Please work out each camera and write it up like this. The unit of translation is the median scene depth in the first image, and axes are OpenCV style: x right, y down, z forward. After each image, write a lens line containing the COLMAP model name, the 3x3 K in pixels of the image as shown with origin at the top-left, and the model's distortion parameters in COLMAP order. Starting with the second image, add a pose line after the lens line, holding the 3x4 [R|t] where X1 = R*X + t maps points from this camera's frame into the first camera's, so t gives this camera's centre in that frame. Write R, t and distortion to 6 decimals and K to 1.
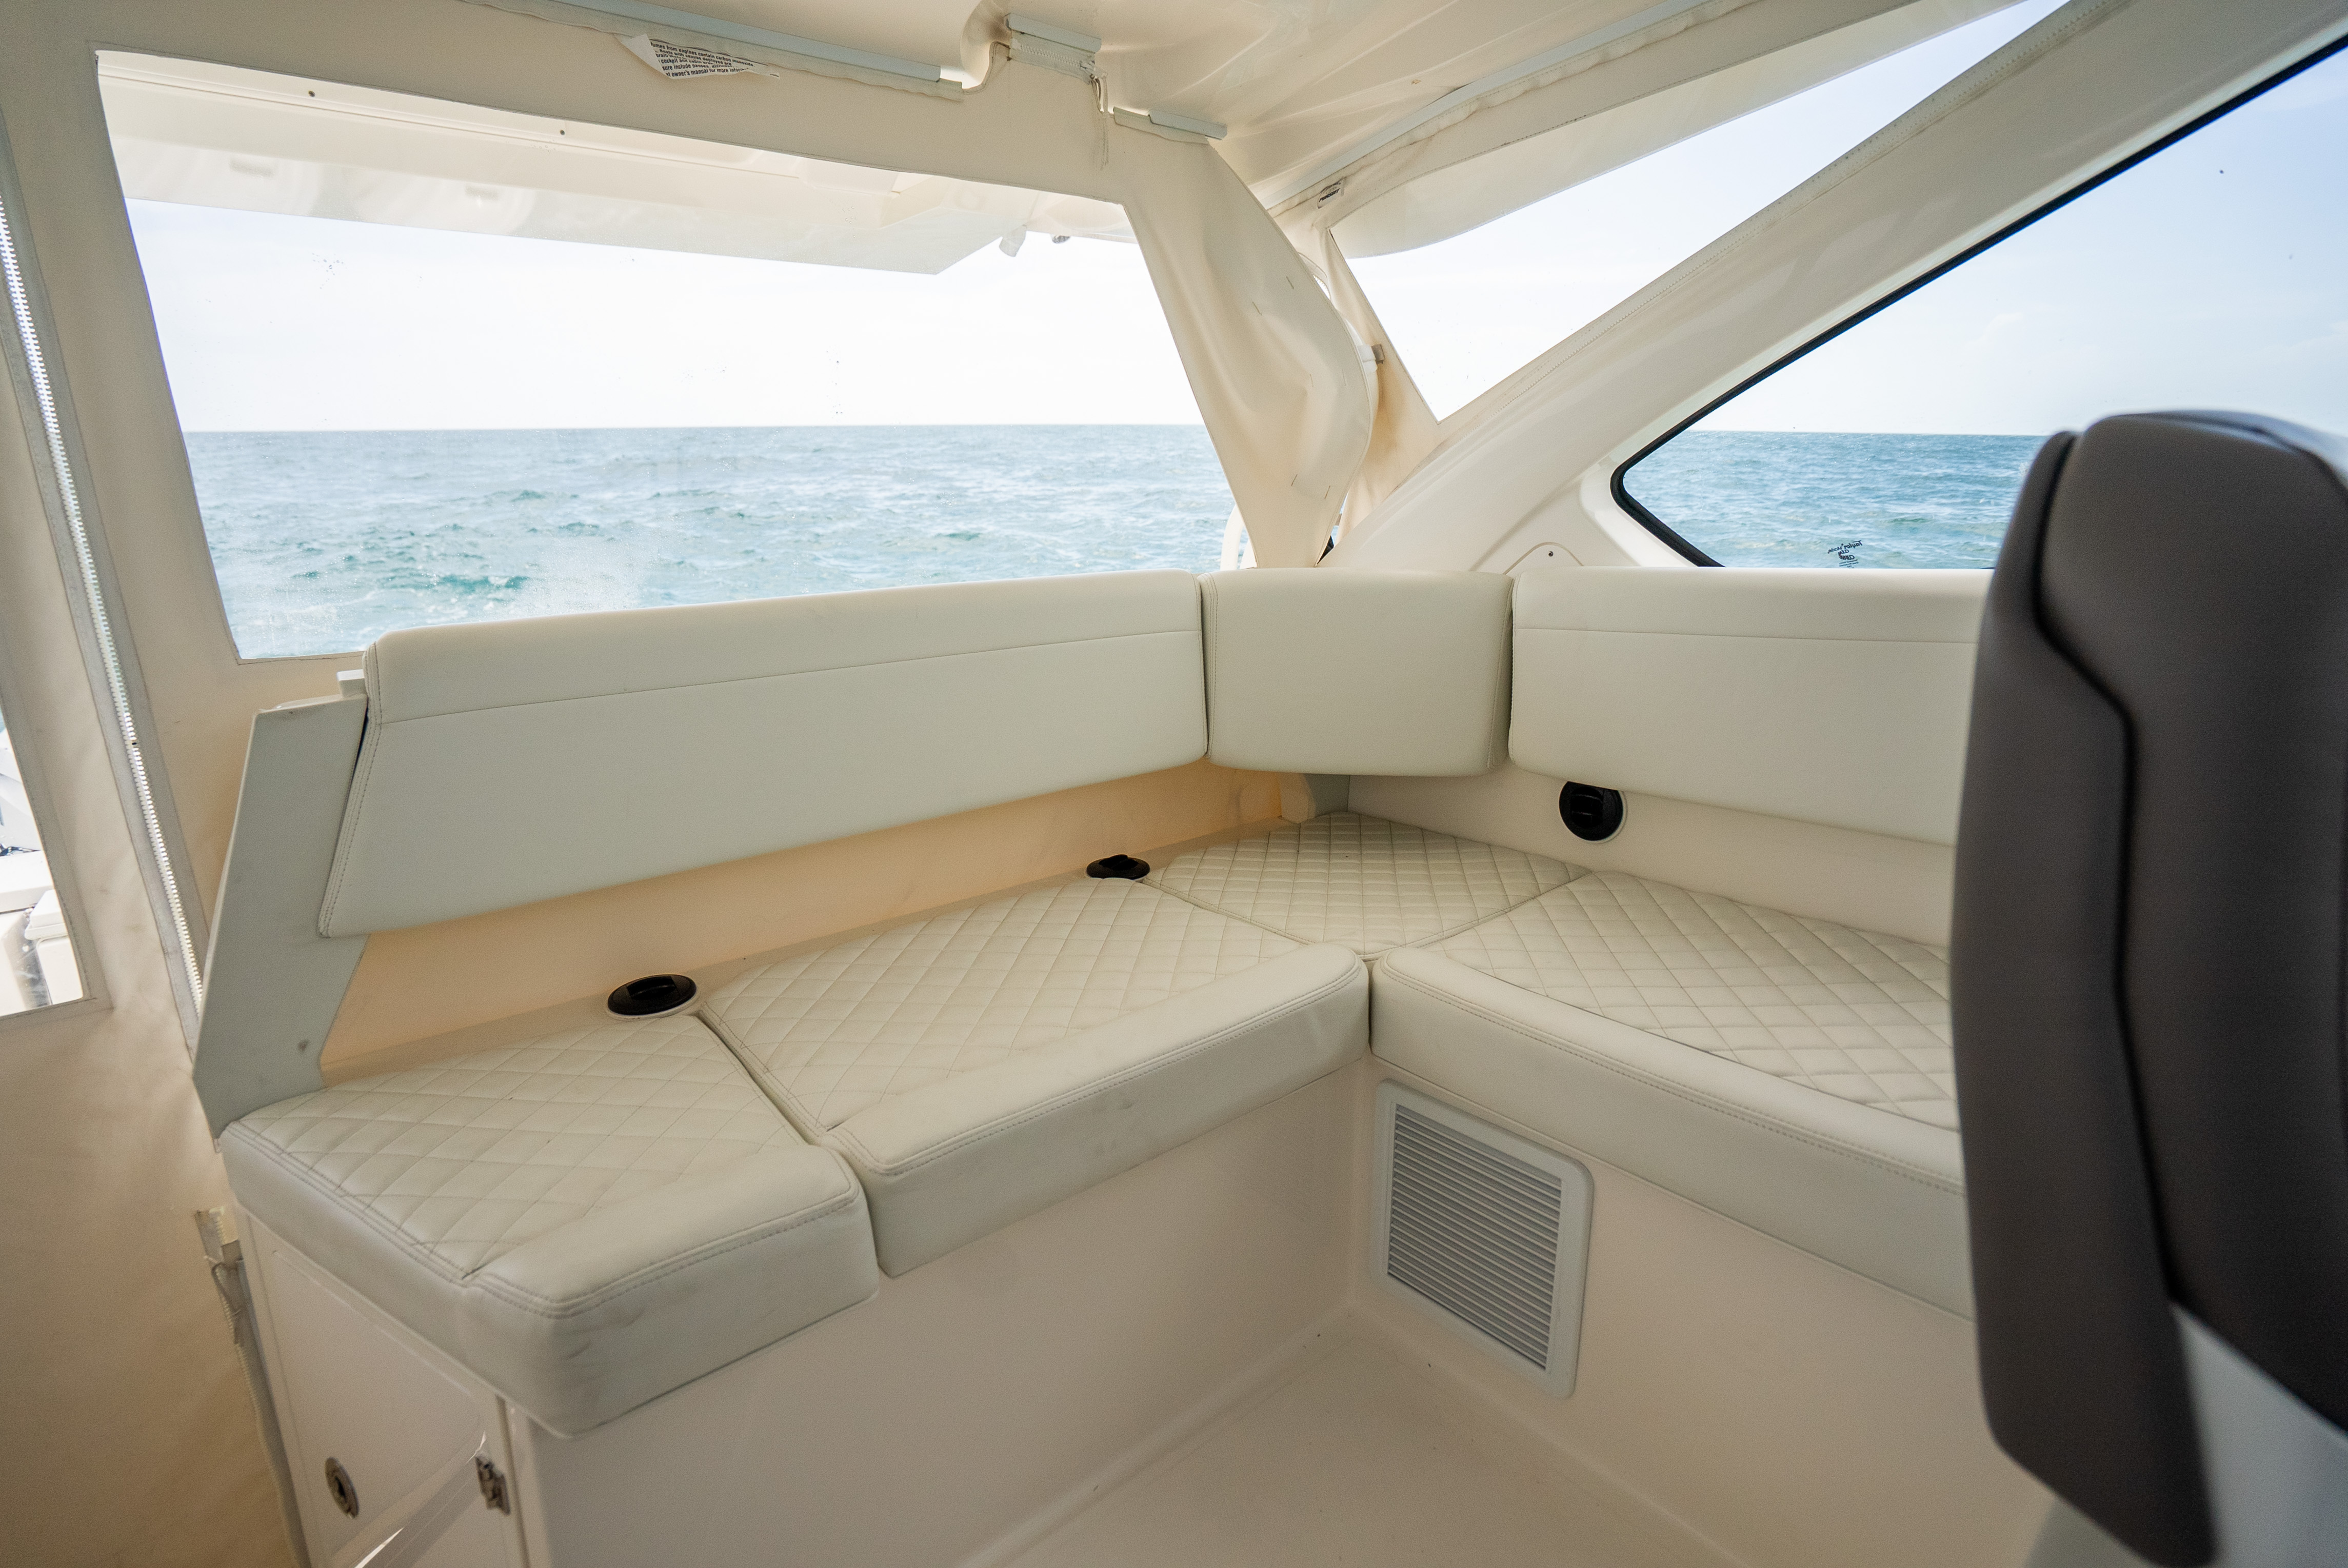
lens RADIAL K [[1096.7, 0, 1159.7], [0, 1096.7, 780.1], [0, 0, 1]] dist [-0.061800, 0.027440]
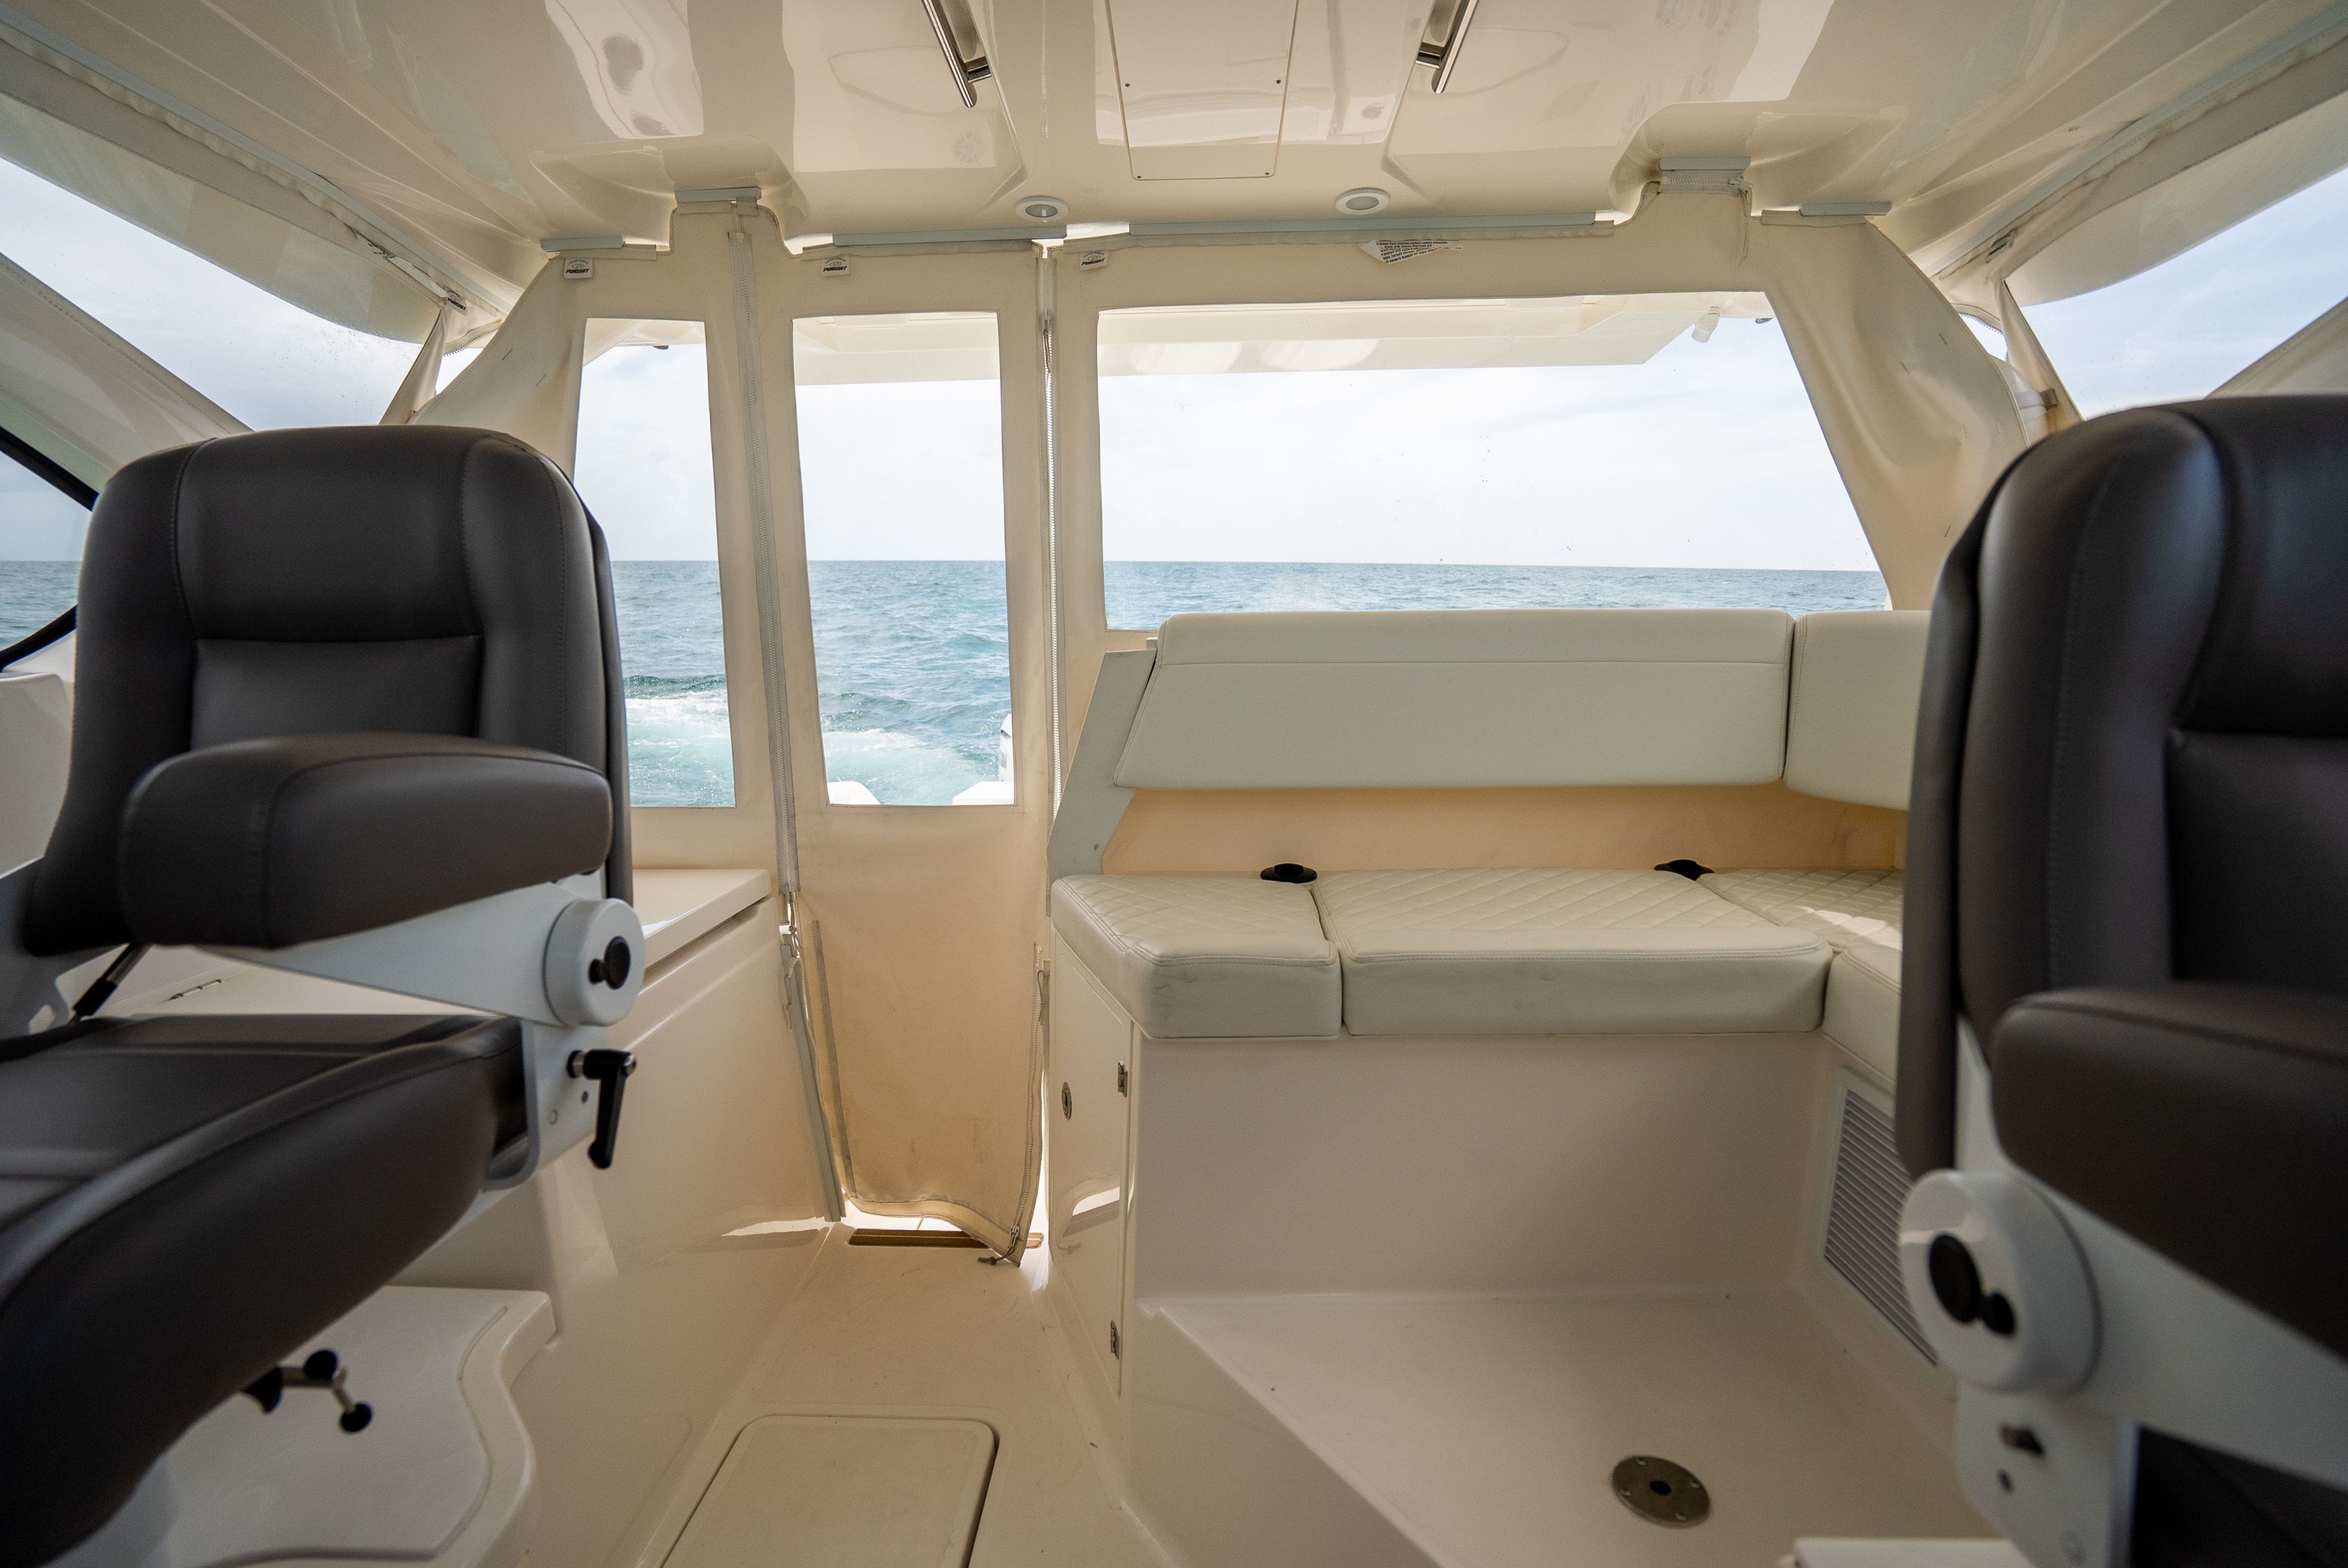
lens RADIAL K [[1126.3, 0, 1174.0], [0, 1126.3, 784.0], [0, 0, 1]] dist [-0.040147, 0.015050]
pose [[0.760947, 0.115999, -0.638360, 0.317517], [-0.166870, 0.985780, -0.019784, 0.114021], [0.626988, 0.121578, 0.769483, -0.243826]]
